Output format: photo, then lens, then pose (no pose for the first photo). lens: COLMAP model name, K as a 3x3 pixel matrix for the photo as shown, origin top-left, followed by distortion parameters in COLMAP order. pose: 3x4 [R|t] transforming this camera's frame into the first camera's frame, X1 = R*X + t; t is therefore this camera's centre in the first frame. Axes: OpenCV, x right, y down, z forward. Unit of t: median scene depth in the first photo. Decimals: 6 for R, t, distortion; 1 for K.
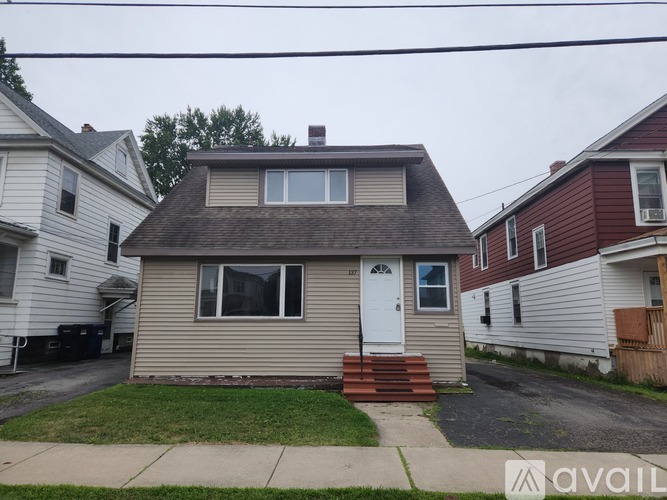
lens RADIAL K [[441.6, 0, 333.5], [0, 441.6, 250.0], [0, 0, 1]] dist [0.070525, -0.051627]
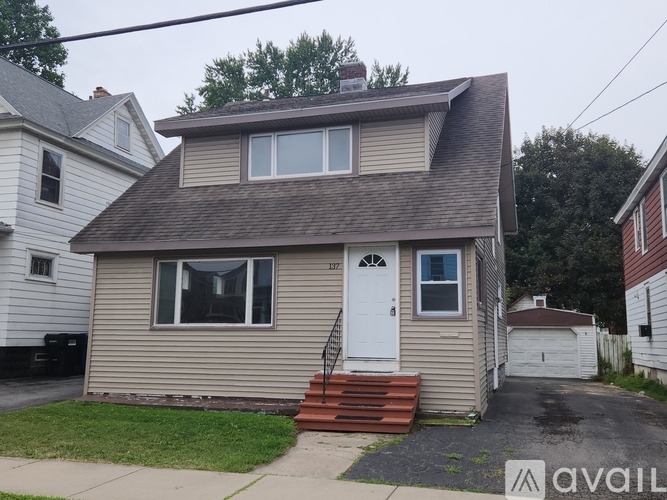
lens RADIAL K [[650.0, 0, 333.5], [0, 650.0, 250.0], [0, 0, 1]] dist [0.057139, -0.007061]
pose [[0.965228, -0.030405, -0.259634, 0.286338], [0.038331, 0.998939, 0.025518, -0.004789], [0.258583, -0.034583, 0.965370, -0.069031]]
